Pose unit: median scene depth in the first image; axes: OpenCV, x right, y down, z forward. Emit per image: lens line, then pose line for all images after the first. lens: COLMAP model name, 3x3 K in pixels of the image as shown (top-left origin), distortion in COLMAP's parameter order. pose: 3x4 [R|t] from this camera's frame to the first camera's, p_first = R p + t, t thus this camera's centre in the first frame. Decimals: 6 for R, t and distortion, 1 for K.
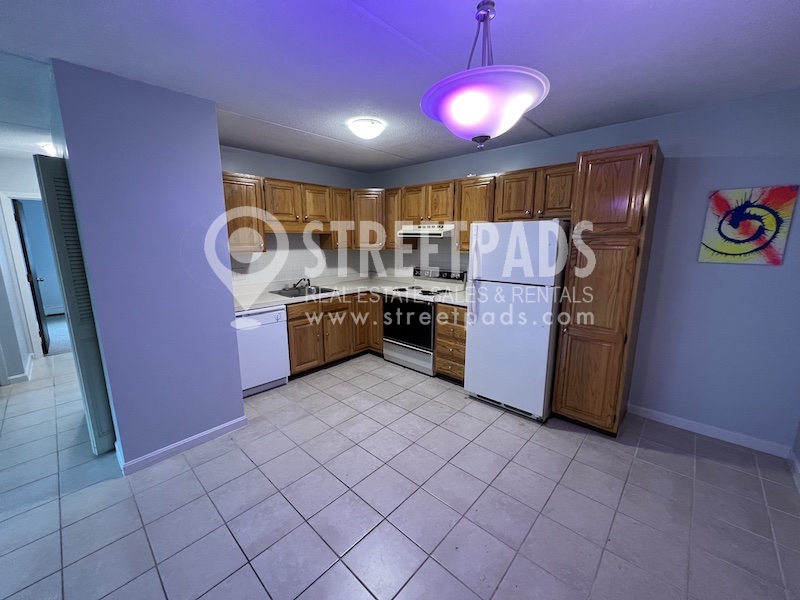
lens RADIAL K [[320.4, 0, 397.4], [0, 320.4, 297.1], [0, 0, 1]] dist [-0.001287, -0.000463]
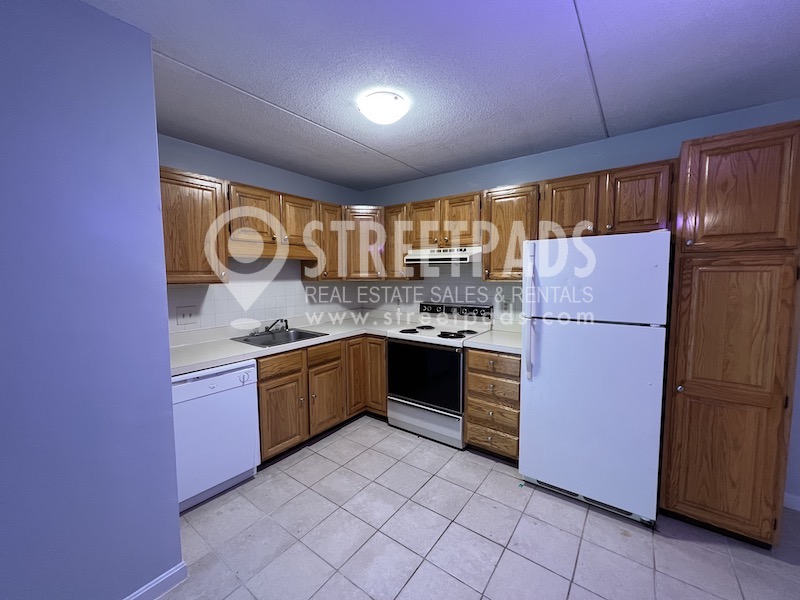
lens RADIAL K [[320.4, 0, 397.4], [0, 320.4, 297.1], [0, 0, 1]] dist [-0.001287, -0.000463]
pose [[0.994158, -0.013357, 0.107103, -0.116915], [0.025028, 0.993795, -0.108379, -0.024807], [-0.104991, 0.110426, 0.988323, 0.268152]]
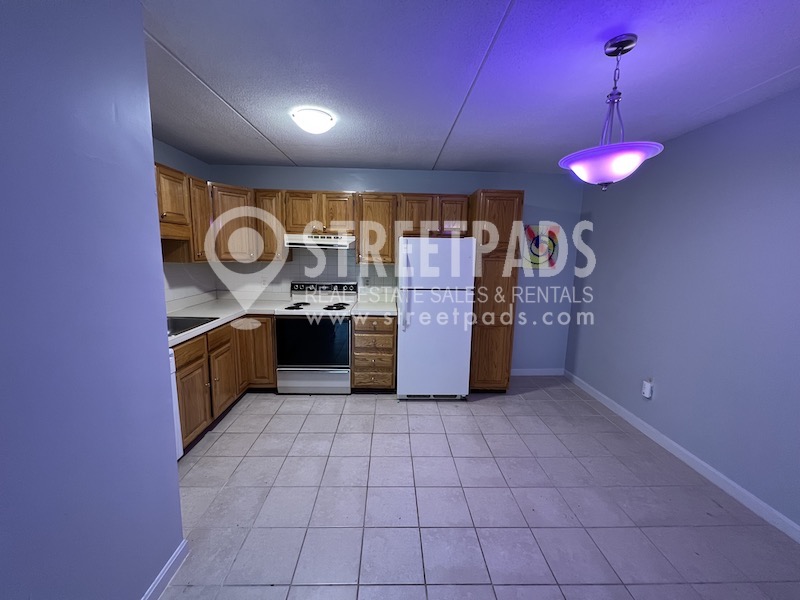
lens RADIAL K [[320.4, 0, 397.4], [0, 320.4, 297.1], [0, 0, 1]] dist [-0.001287, -0.000463]
pose [[0.714707, -0.082960, 0.694487, -0.451901], [0.106184, 0.994301, 0.009499, -0.034906], [-0.691317, 0.066954, 0.719443, 0.209152]]
